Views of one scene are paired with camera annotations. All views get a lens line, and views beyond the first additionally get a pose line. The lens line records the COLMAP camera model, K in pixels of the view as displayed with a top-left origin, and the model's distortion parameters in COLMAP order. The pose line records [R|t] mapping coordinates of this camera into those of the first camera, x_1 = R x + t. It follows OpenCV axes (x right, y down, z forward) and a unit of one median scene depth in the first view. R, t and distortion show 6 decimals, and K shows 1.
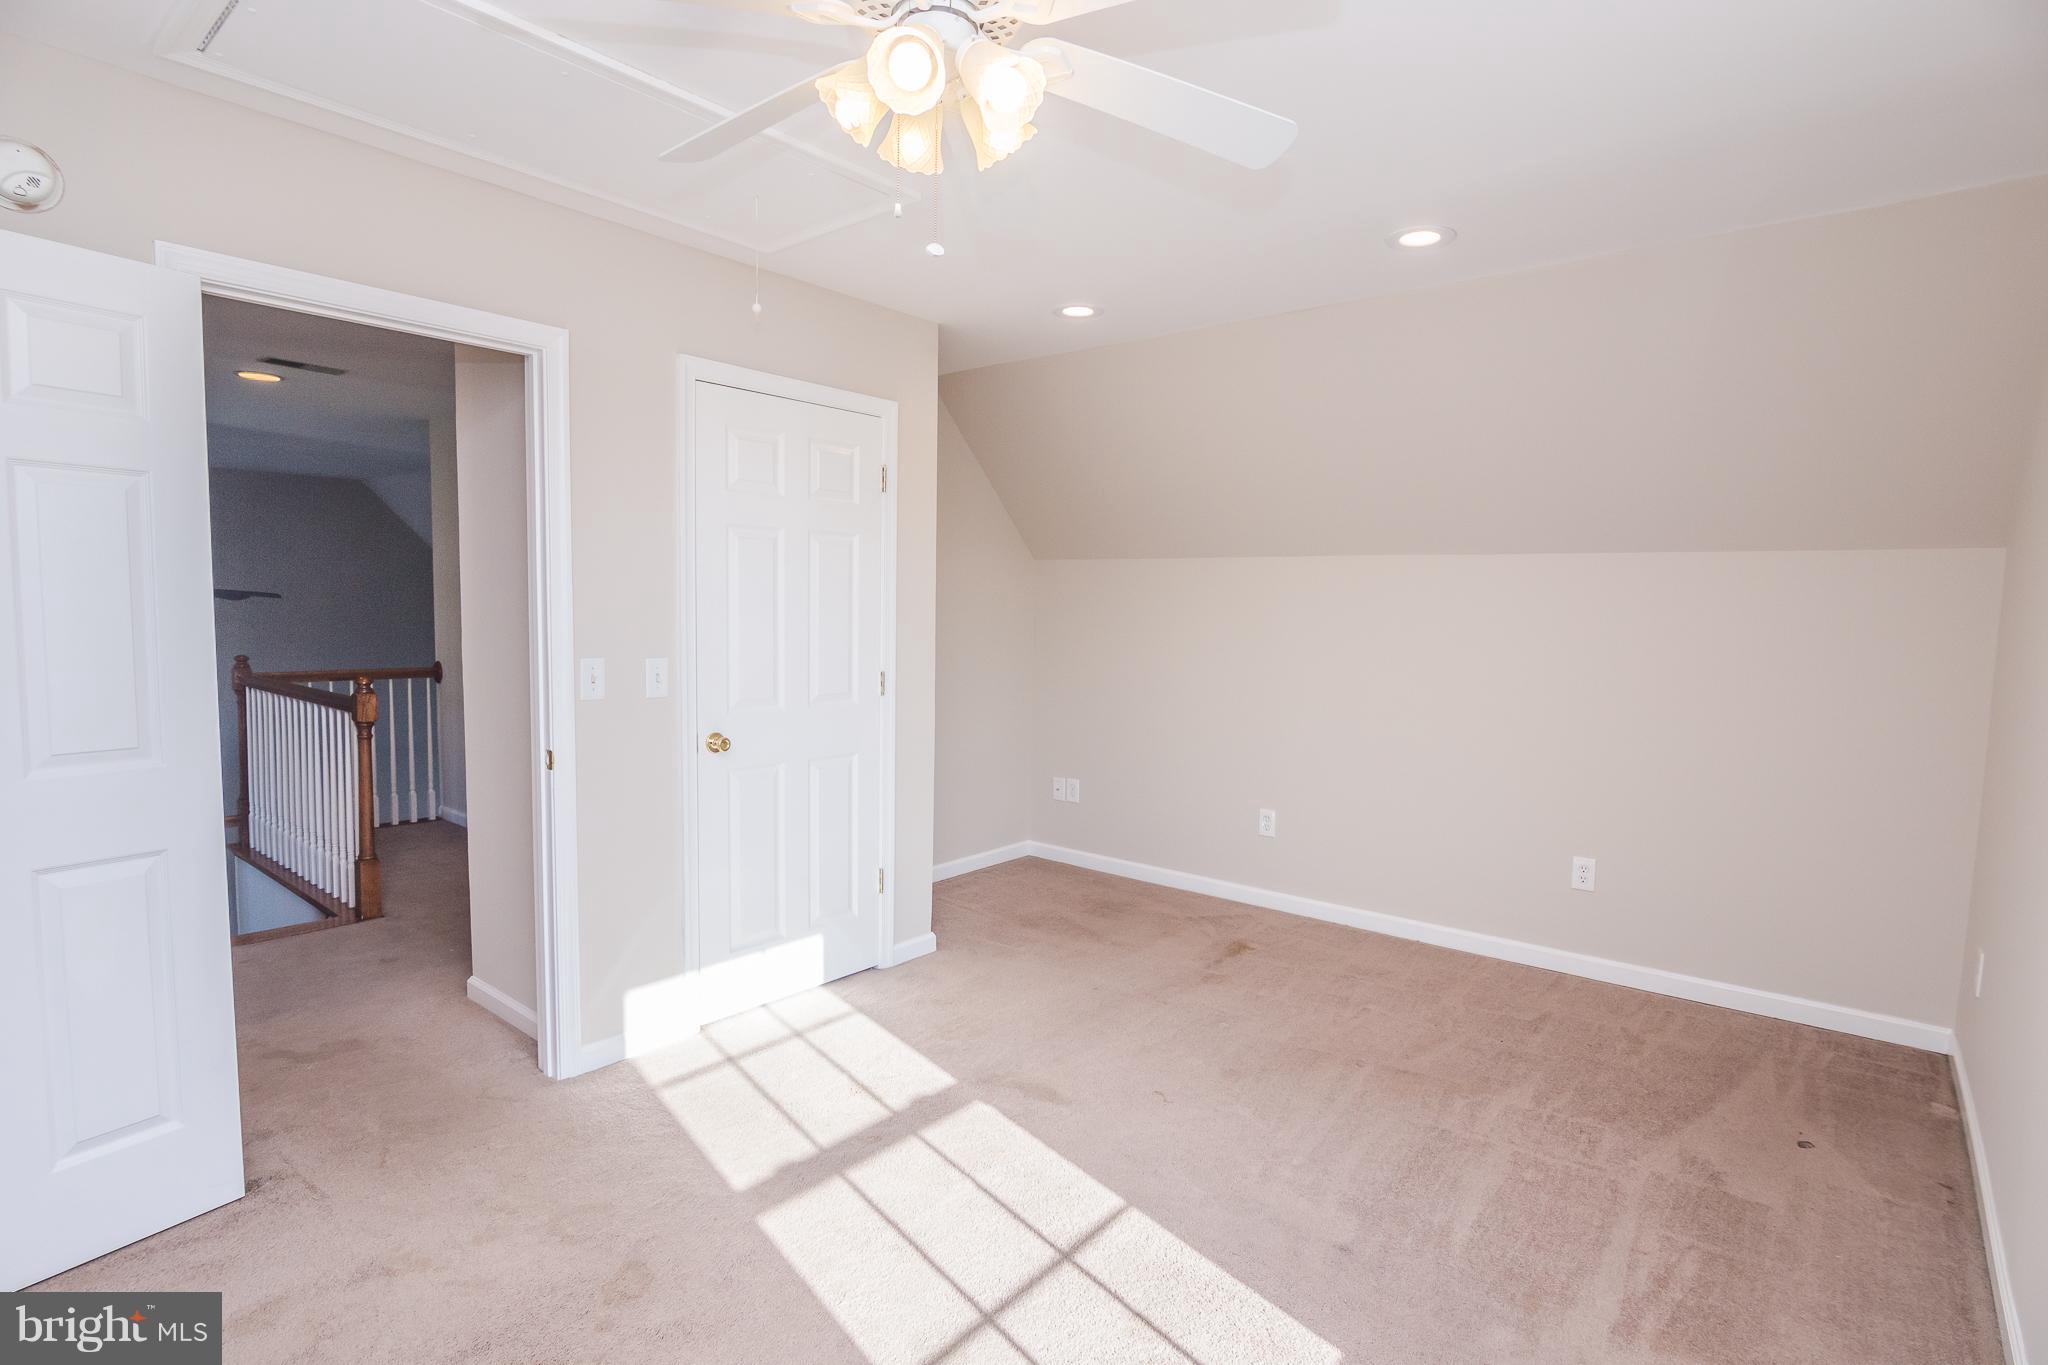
lens RADIAL K [[1008.2, 0, 1024.5], [0, 1008.2, 684.5], [0, 0, 1]] dist [-0.016207, -0.000576]
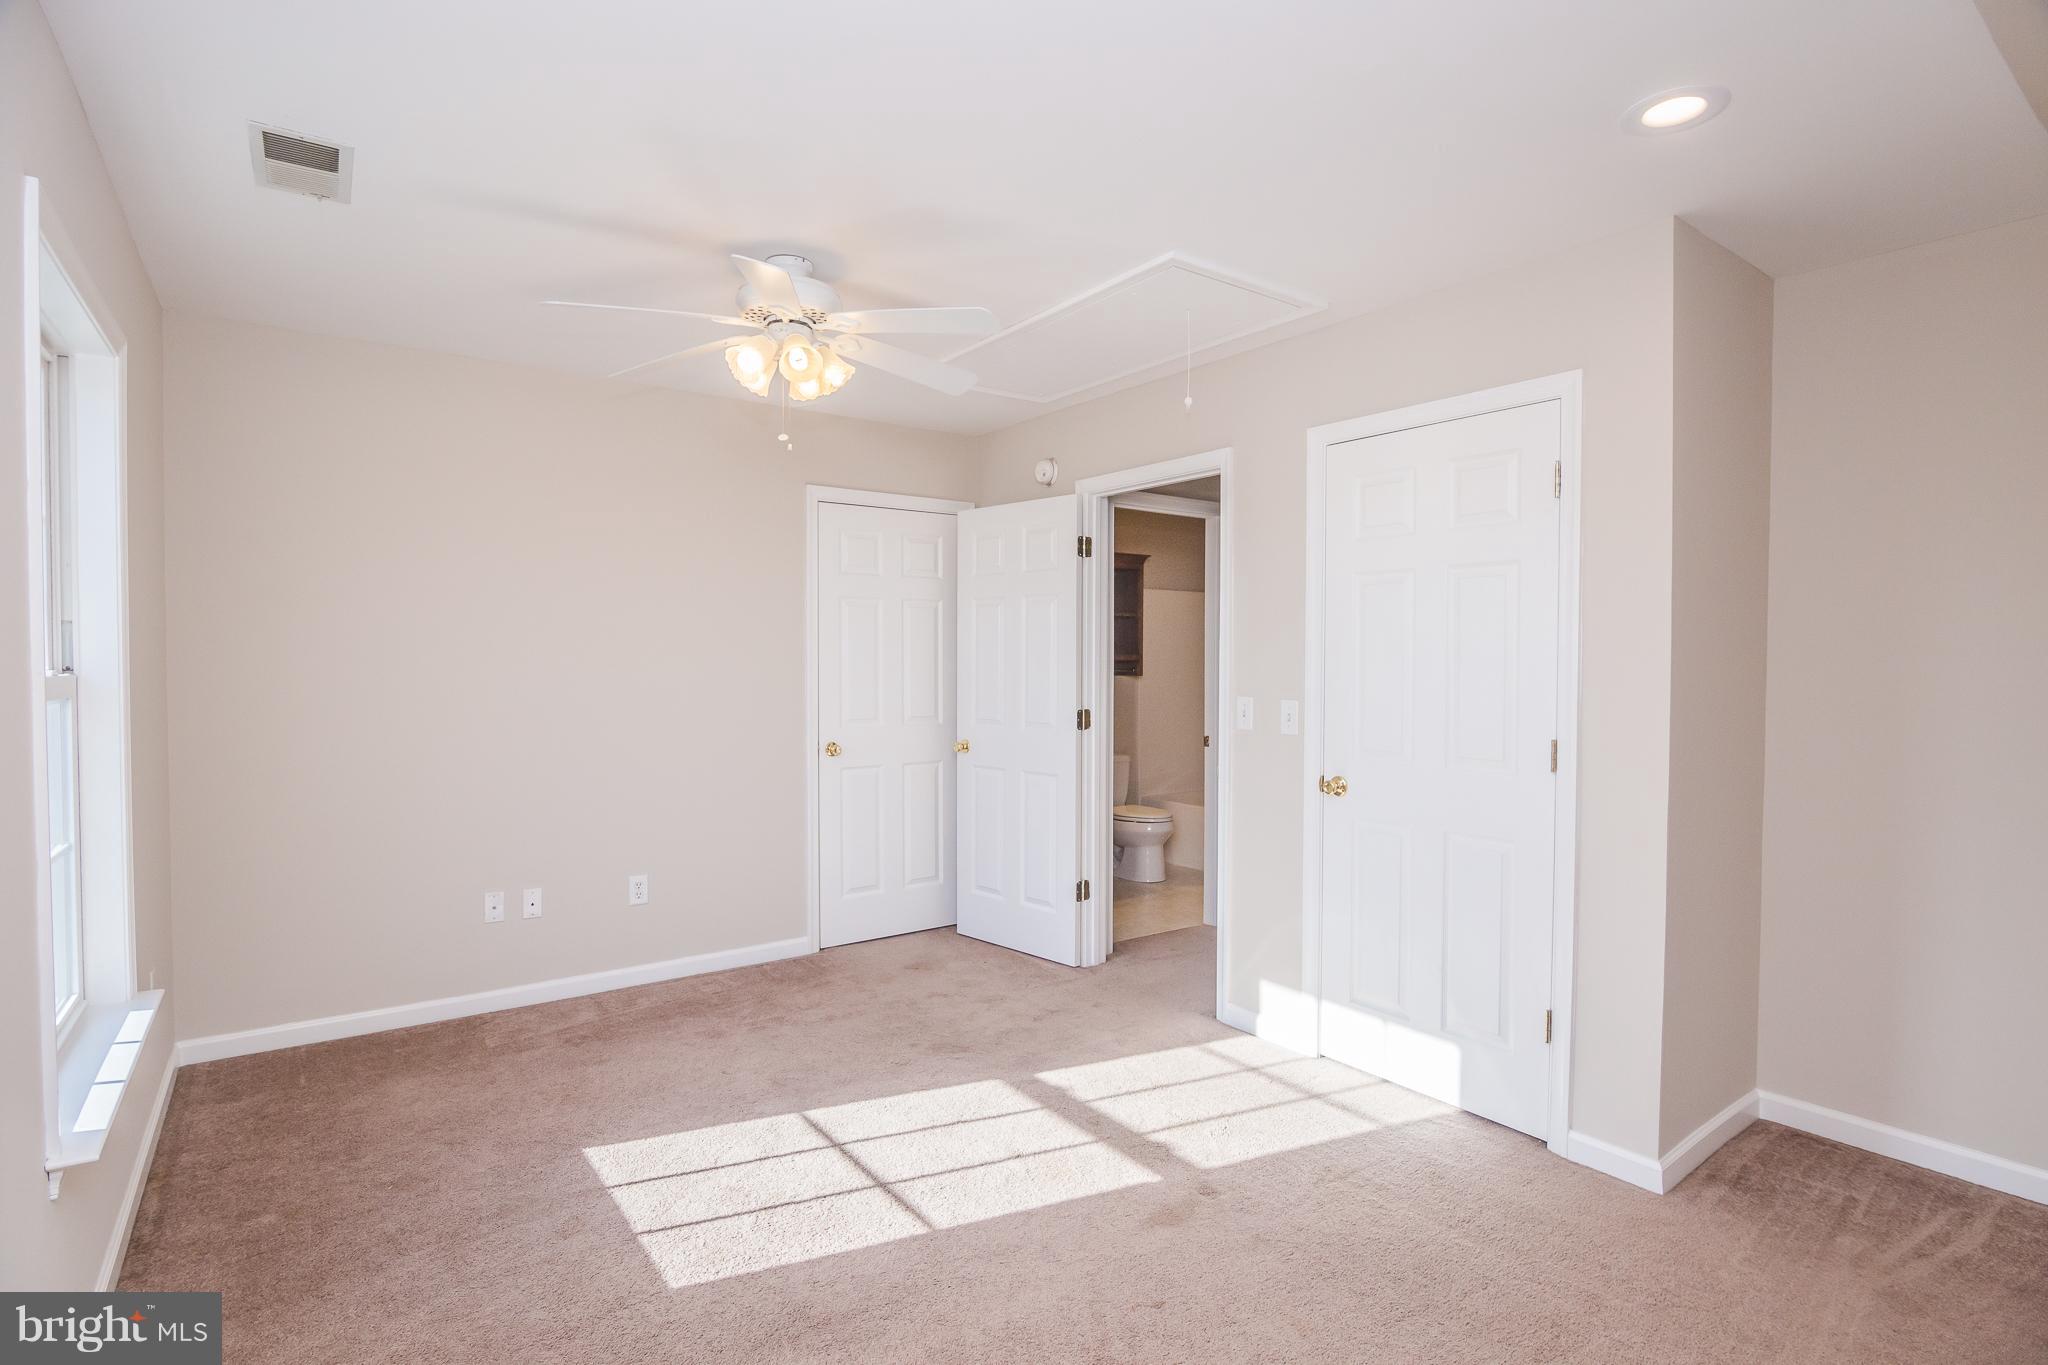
lens RADIAL K [[1008.2, 0, 1024.5], [0, 1008.2, 684.5], [0, 0, 1]] dist [-0.016207, -0.000576]
pose [[-0.243920, 0.011283, -0.969730, 0.809160], [-0.079308, 0.996351, 0.031542, -0.055911], [0.966547, 0.084601, -0.242135, 0.978119]]
